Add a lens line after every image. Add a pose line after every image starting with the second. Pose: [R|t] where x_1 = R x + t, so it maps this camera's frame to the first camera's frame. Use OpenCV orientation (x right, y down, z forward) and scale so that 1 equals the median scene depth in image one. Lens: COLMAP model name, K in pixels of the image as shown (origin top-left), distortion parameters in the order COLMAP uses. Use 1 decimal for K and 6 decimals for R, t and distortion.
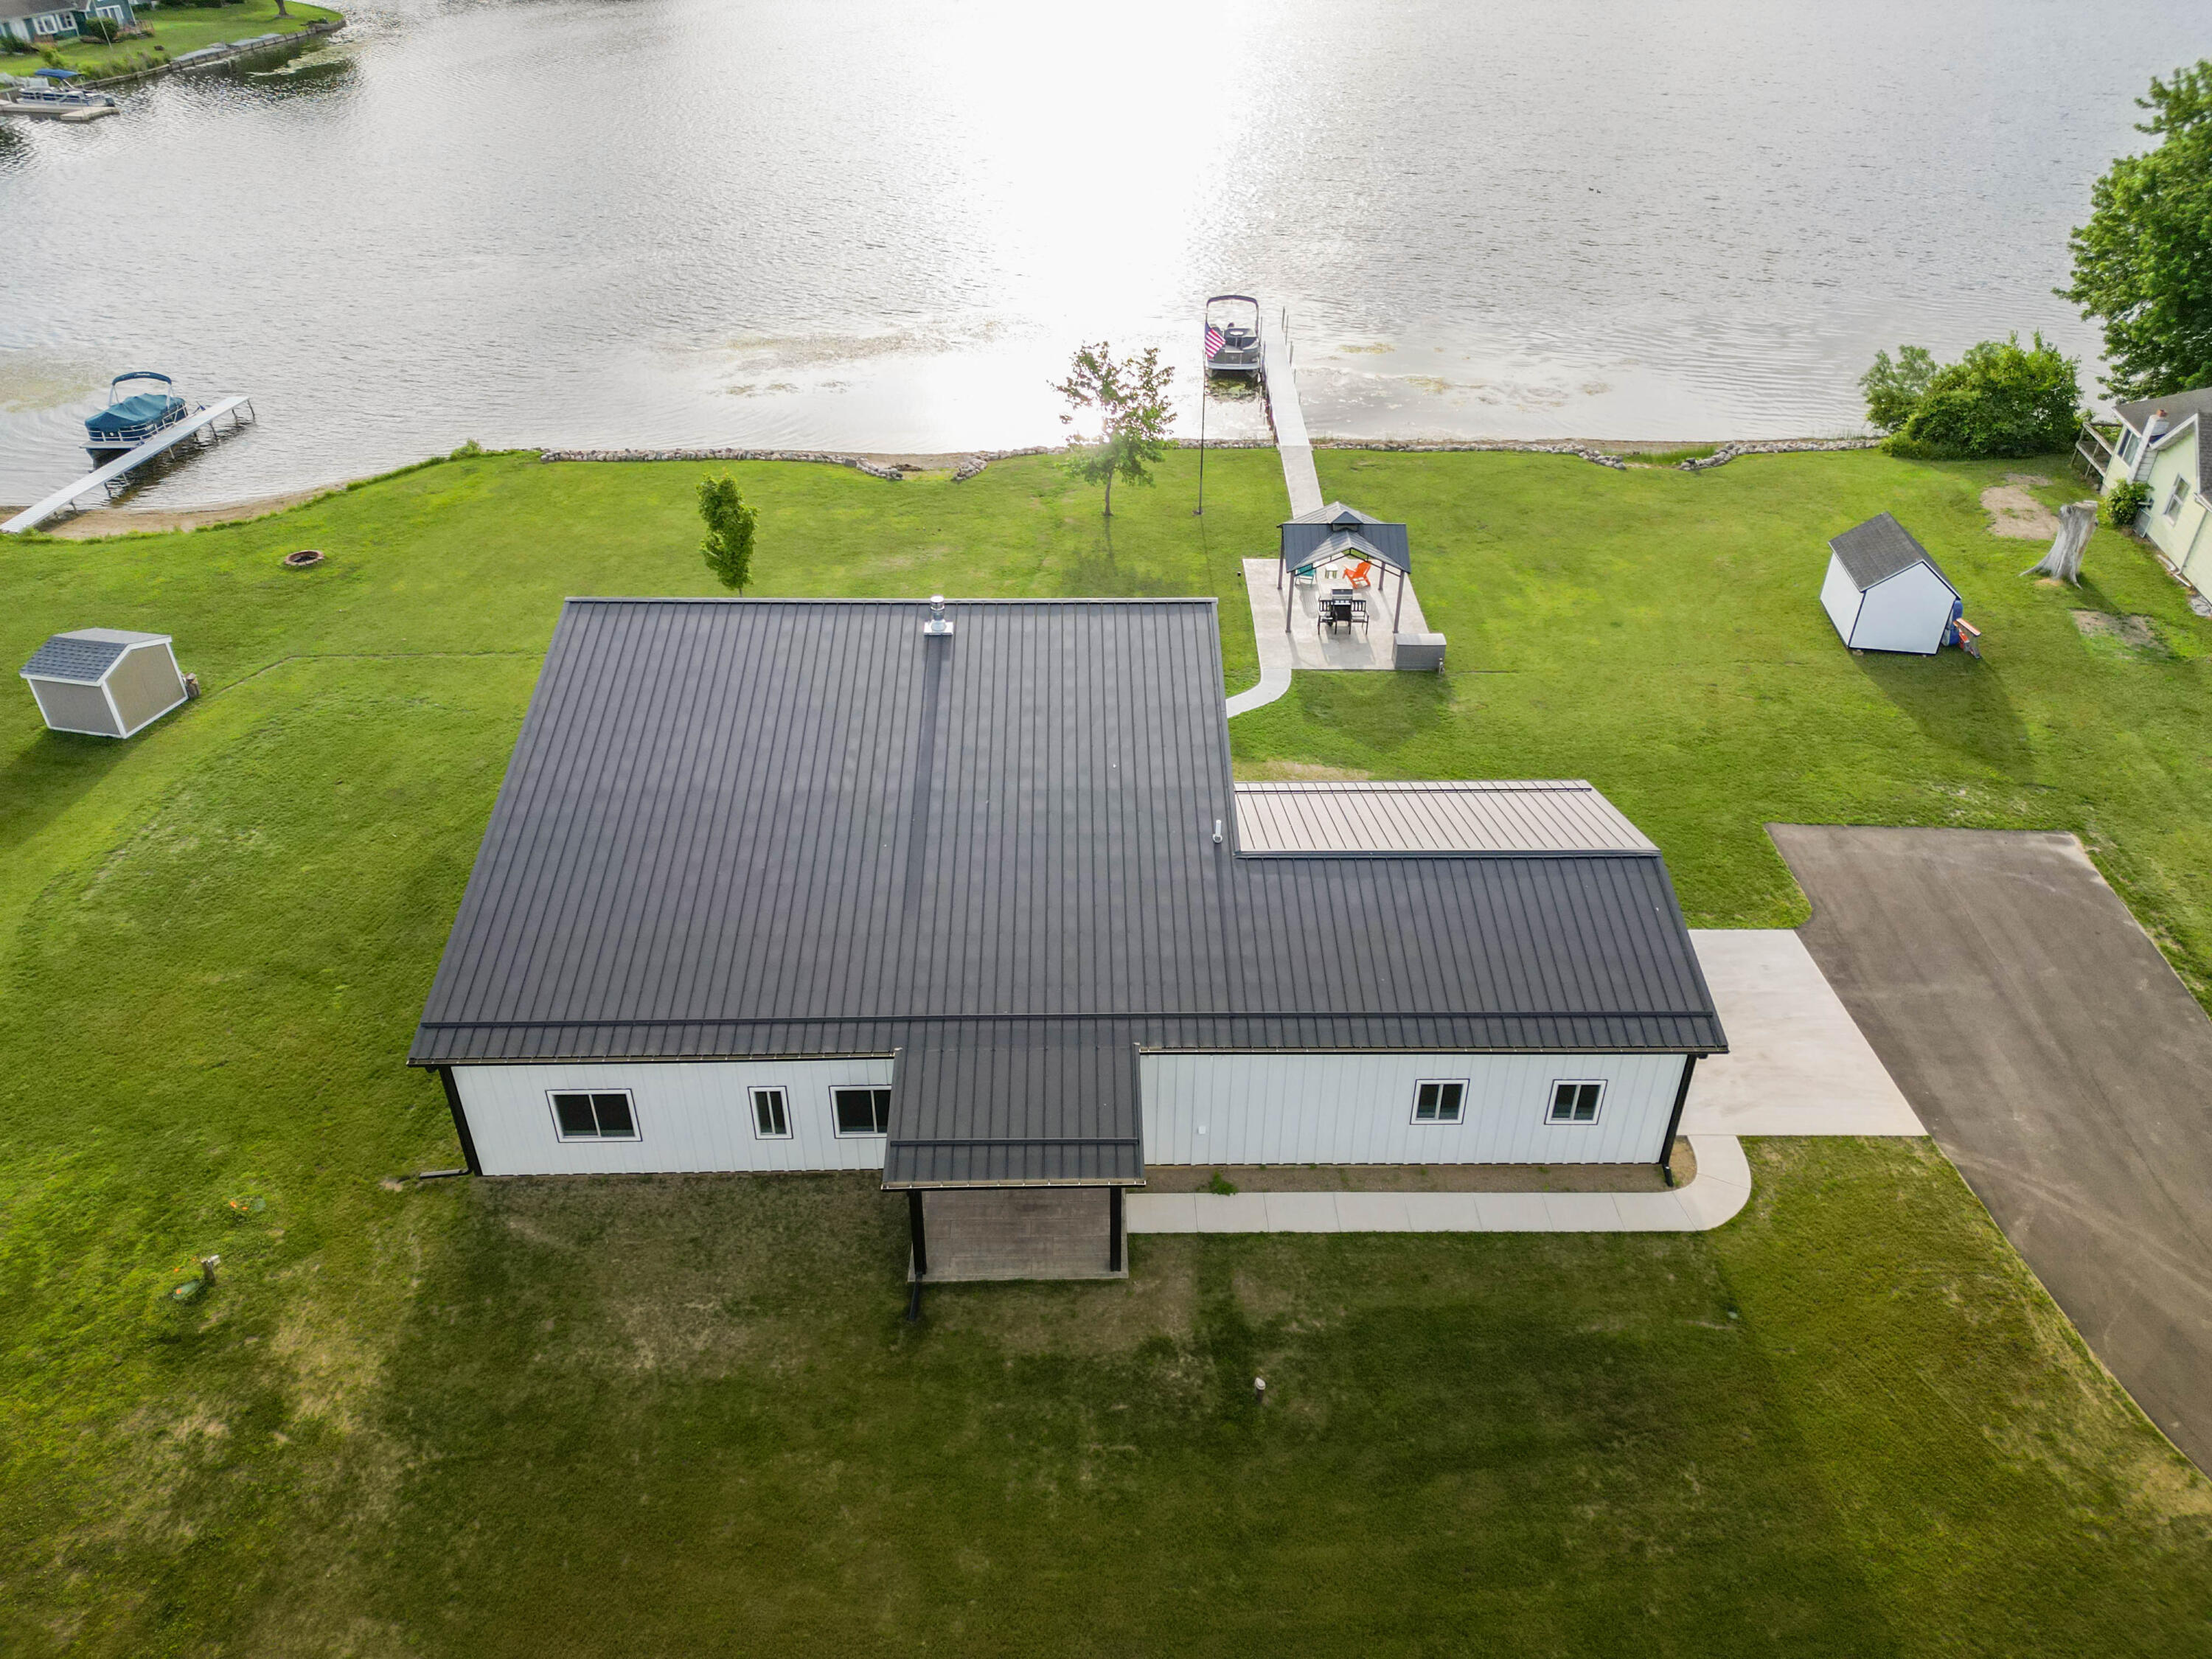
lens RADIAL K [[1551.5, 0, 1106.0], [0, 1551.5, 829.5], [0, 0, 1]] dist [0.071268, -0.064331]
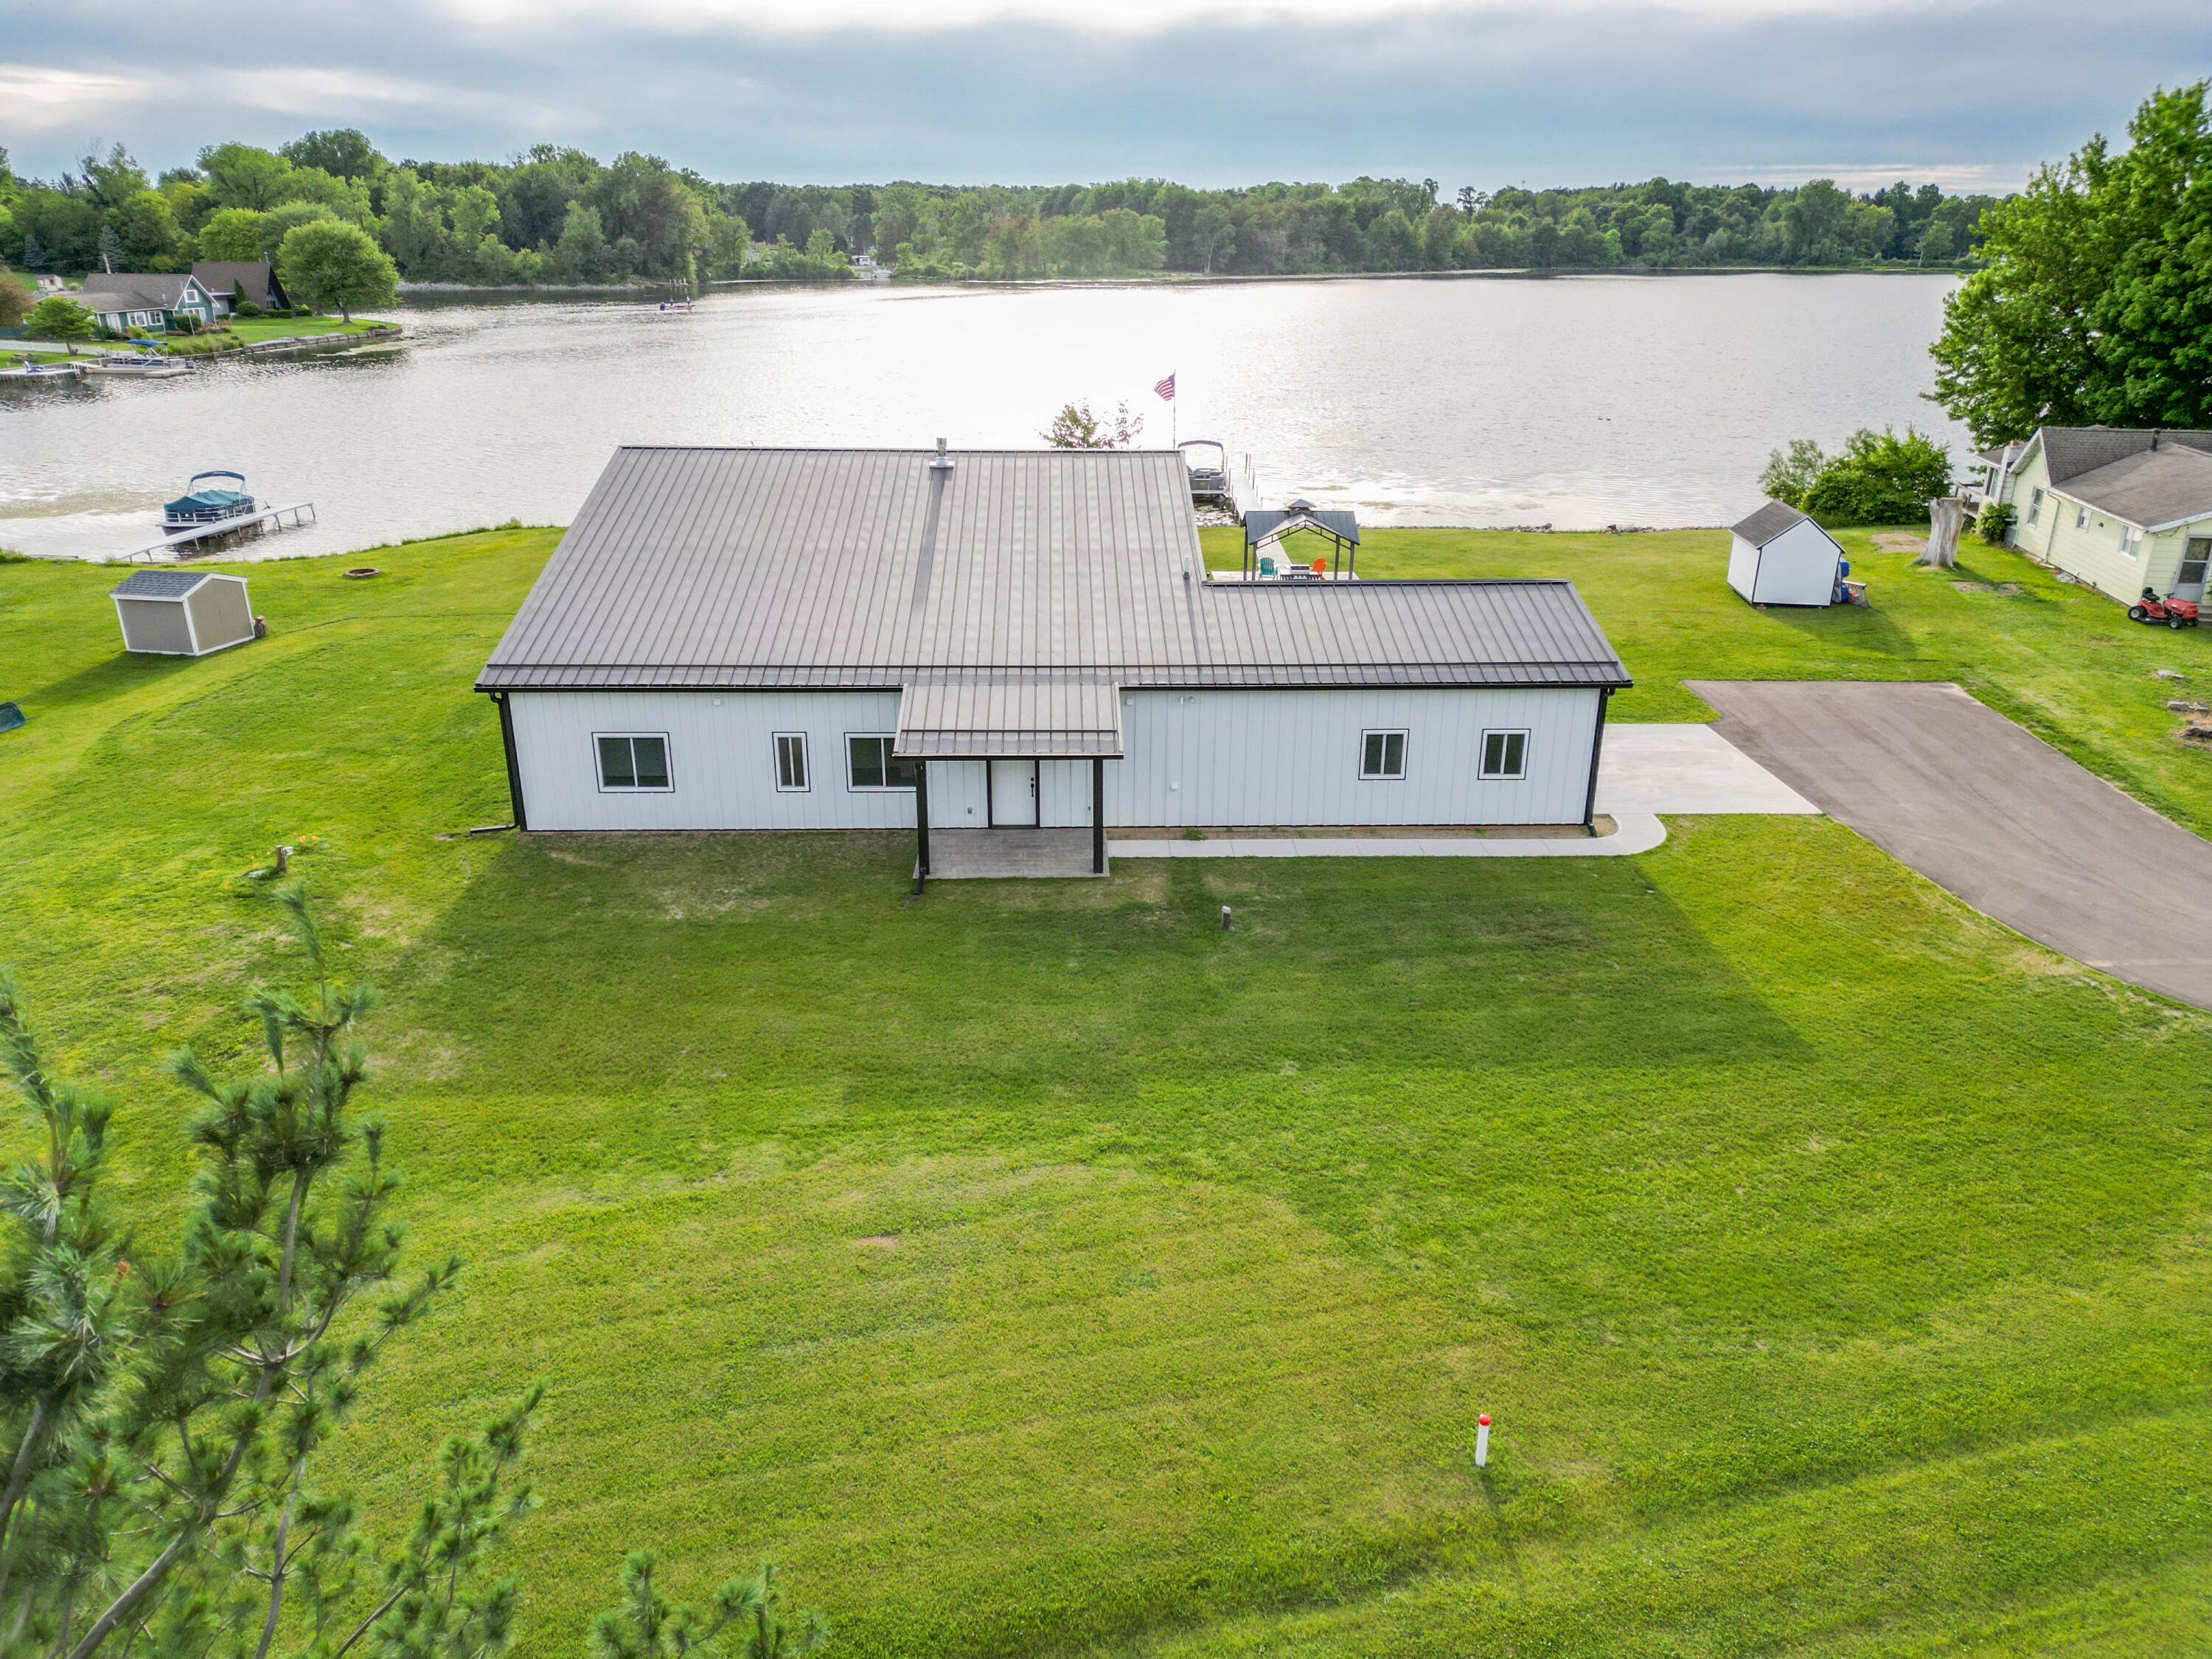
lens RADIAL K [[1551.5, 0, 1106.0], [0, 1551.5, 829.5], [0, 0, 1]] dist [0.071268, -0.064331]
pose [[0.999929, -0.004457, 0.011089, -0.000558], [0.006710, 0.977191, -0.212257, 0.392061], [-0.009890, 0.212316, 0.977151, -0.072376]]
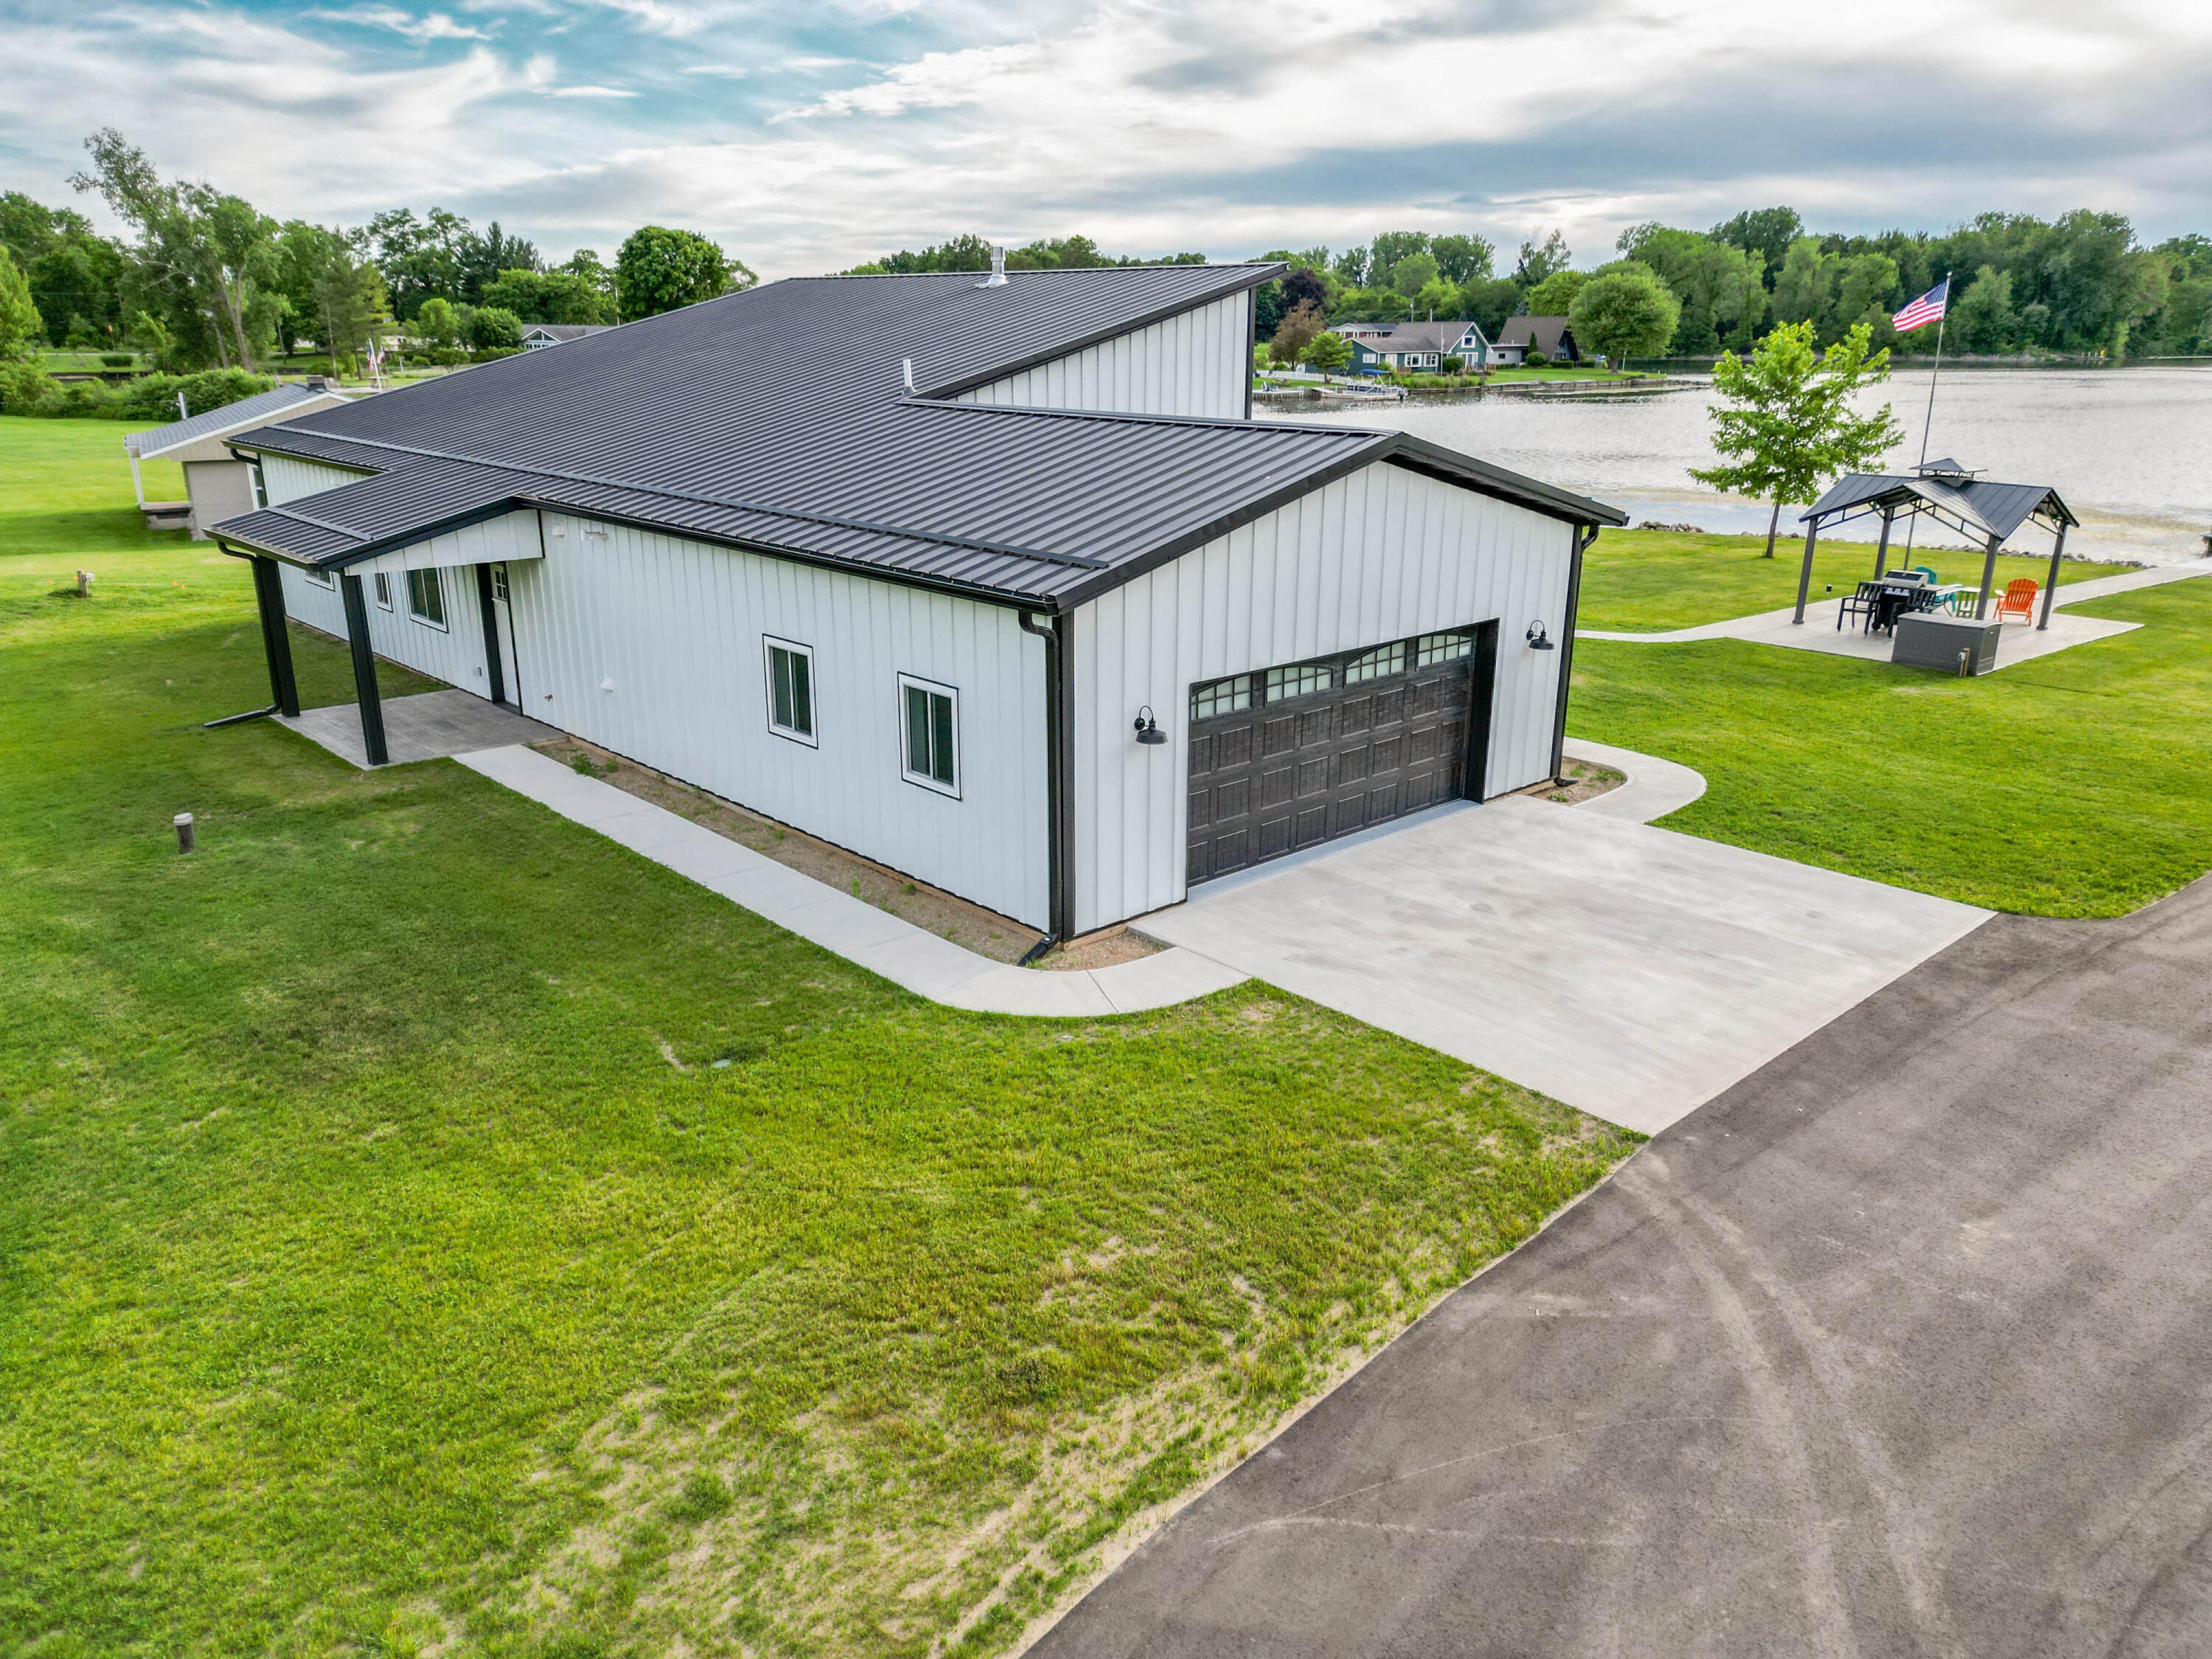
lens RADIAL K [[1551.5, 0, 1106.0], [0, 1551.5, 829.5], [0, 0, 1]] dist [0.071268, -0.064331]
pose [[0.664402, 0.226888, -0.712104, 0.608899], [-0.409632, 0.907493, -0.093050, 0.192210], [0.625117, 0.353523, 0.695881, 0.576966]]
